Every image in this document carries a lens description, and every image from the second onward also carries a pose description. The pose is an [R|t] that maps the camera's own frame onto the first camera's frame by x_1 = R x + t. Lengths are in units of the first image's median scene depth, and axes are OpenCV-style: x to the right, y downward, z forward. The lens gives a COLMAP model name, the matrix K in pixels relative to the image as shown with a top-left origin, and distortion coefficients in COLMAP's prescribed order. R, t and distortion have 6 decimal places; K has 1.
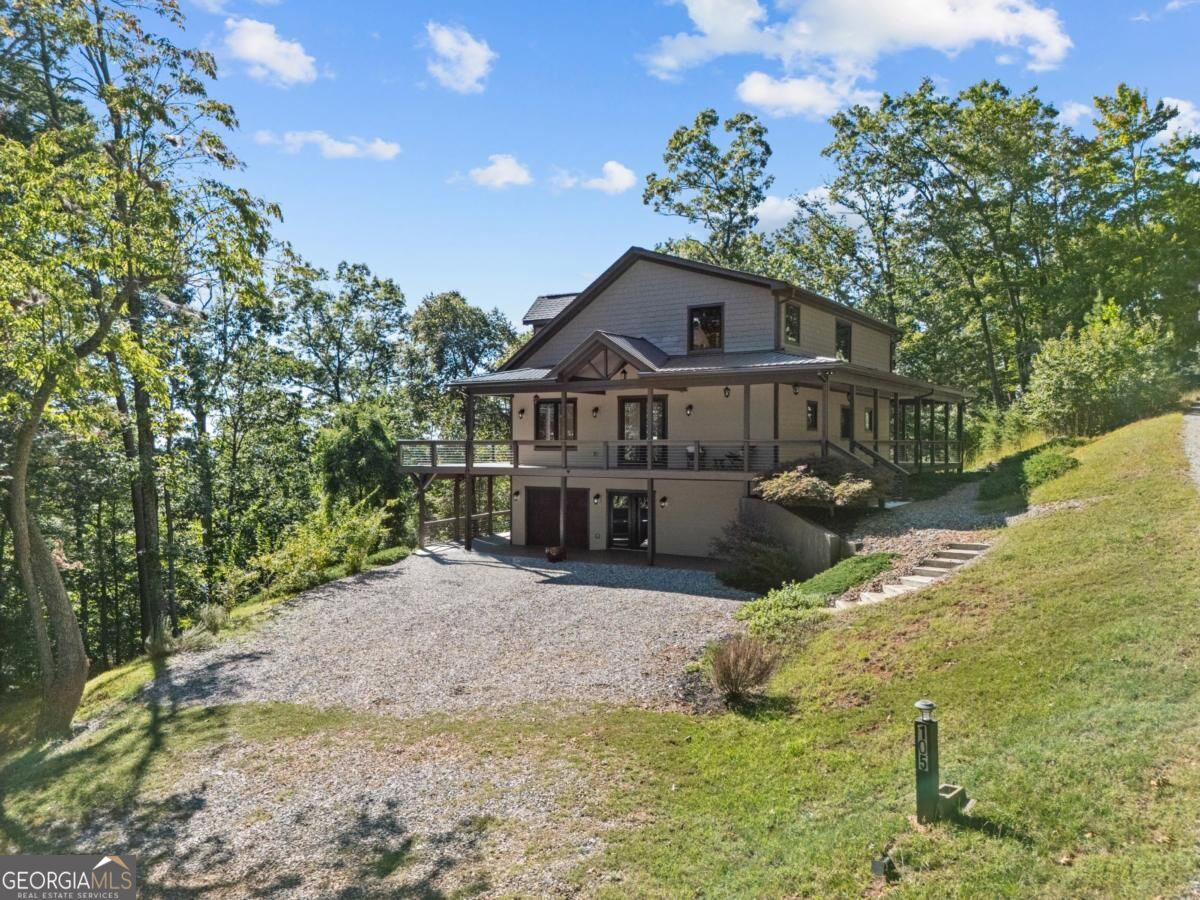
lens RADIAL K [[872.6, 0, 603.8], [0, 872.6, 452.8], [0, 0, 1]] dist [0.085388, -0.078979]
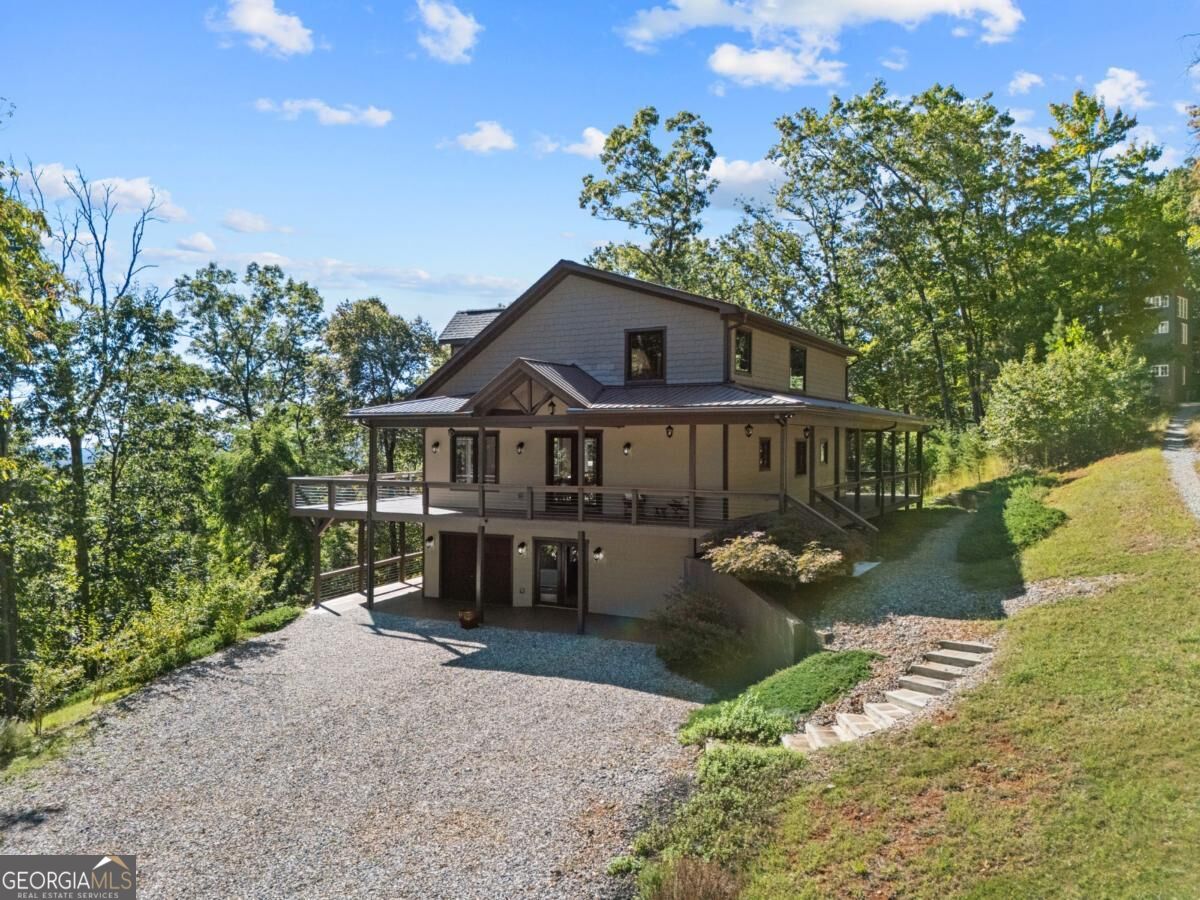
lens RADIAL K [[872.6, 0, 604.2], [0, 872.6, 447.5], [0, 0, 1]] dist [0.085388, -0.078979]
pose [[0.997891, -0.000344, 0.064905, 0.013985], [0.000608, 0.999992, -0.004052, -0.033906], [-0.064903, 0.004083, 0.997883, 0.096779]]
